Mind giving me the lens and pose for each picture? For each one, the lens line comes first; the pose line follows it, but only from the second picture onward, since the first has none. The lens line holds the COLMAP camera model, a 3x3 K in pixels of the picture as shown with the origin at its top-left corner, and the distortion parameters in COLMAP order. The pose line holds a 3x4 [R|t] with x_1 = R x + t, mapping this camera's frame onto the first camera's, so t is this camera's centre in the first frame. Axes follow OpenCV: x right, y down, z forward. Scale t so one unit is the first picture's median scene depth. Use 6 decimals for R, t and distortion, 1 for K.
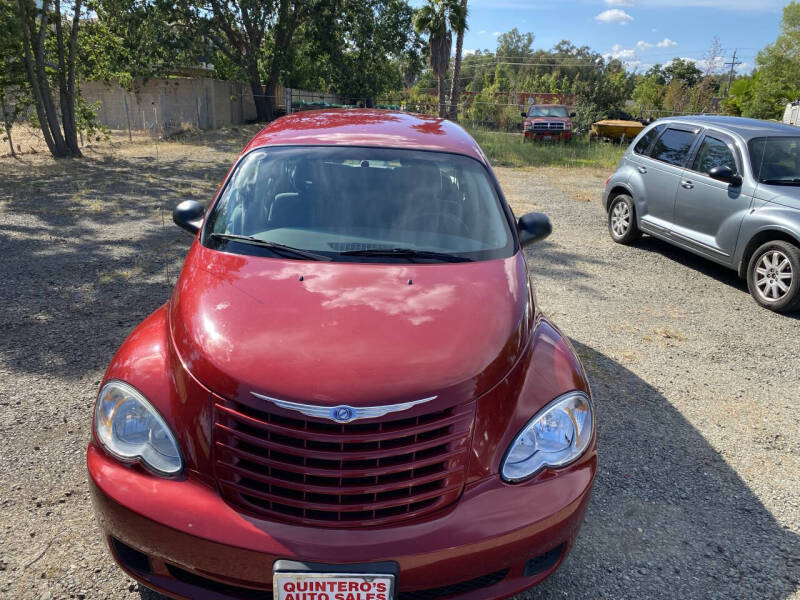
lens RADIAL K [[605.4, 0, 413.5], [0, 605.4, 293.4], [0, 0, 1]] dist [0.016436, -0.016258]
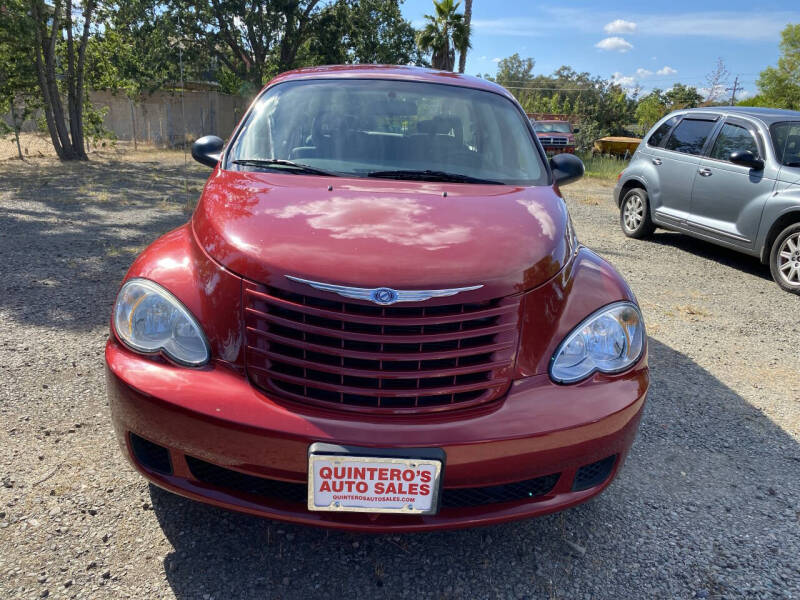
lens RADIAL K [[605.4, 0, 399.6], [0, 605.4, 301.7], [0, 0, 1]] dist [0.016436, -0.016258]
pose [[0.999719, 0.016599, -0.016900, -0.023103], [-0.017041, 0.999506, -0.026396, 0.069864], [0.016454, 0.026677, 0.999509, 0.022843]]
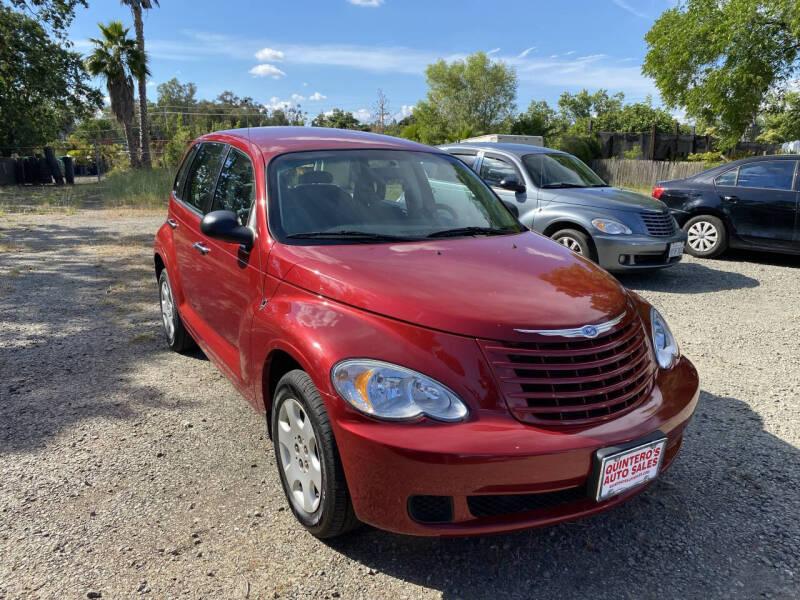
lens RADIAL K [[605.4, 0, 402.6], [0, 605.4, 297.0], [0, 0, 1]] dist [0.016436, -0.016258]
pose [[0.873124, -0.138310, 0.467467, -0.305723], [0.170943, 0.984886, -0.027884, 0.029995], [-0.456545, 0.104257, 0.883571, 0.021903]]
